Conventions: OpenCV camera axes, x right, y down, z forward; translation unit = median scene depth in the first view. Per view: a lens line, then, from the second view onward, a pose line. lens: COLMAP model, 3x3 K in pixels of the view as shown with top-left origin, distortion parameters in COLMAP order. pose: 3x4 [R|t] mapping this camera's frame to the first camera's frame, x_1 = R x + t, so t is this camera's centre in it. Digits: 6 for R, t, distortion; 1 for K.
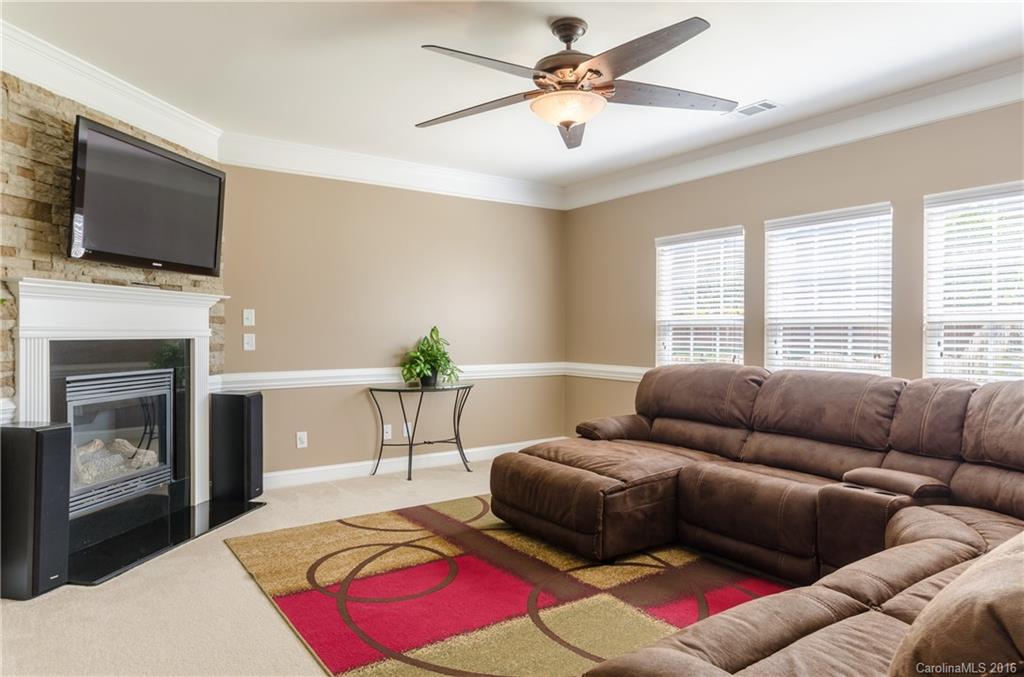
lens RADIAL K [[650.6, 0, 512.0], [0, 650.6, 338.5], [0, 0, 1]] dist [-0.006834, -0.000969]
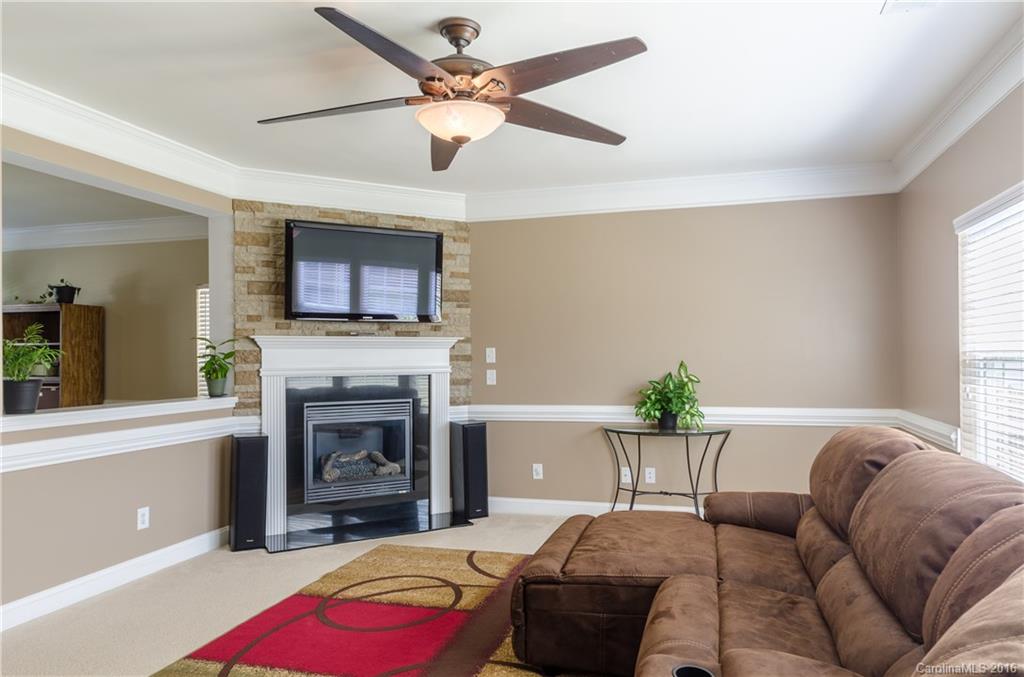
lens RADIAL K [[669.5, 0, 513.7], [0, 669.5, 352.2], [0, 0, 1]] dist [0.002628, 0.001392]
pose [[0.633505, -0.010459, -0.773668, 0.648536], [0.000457, 0.999914, -0.013144, -0.028511], [0.773738, 0.007974, 0.633455, 0.385027]]
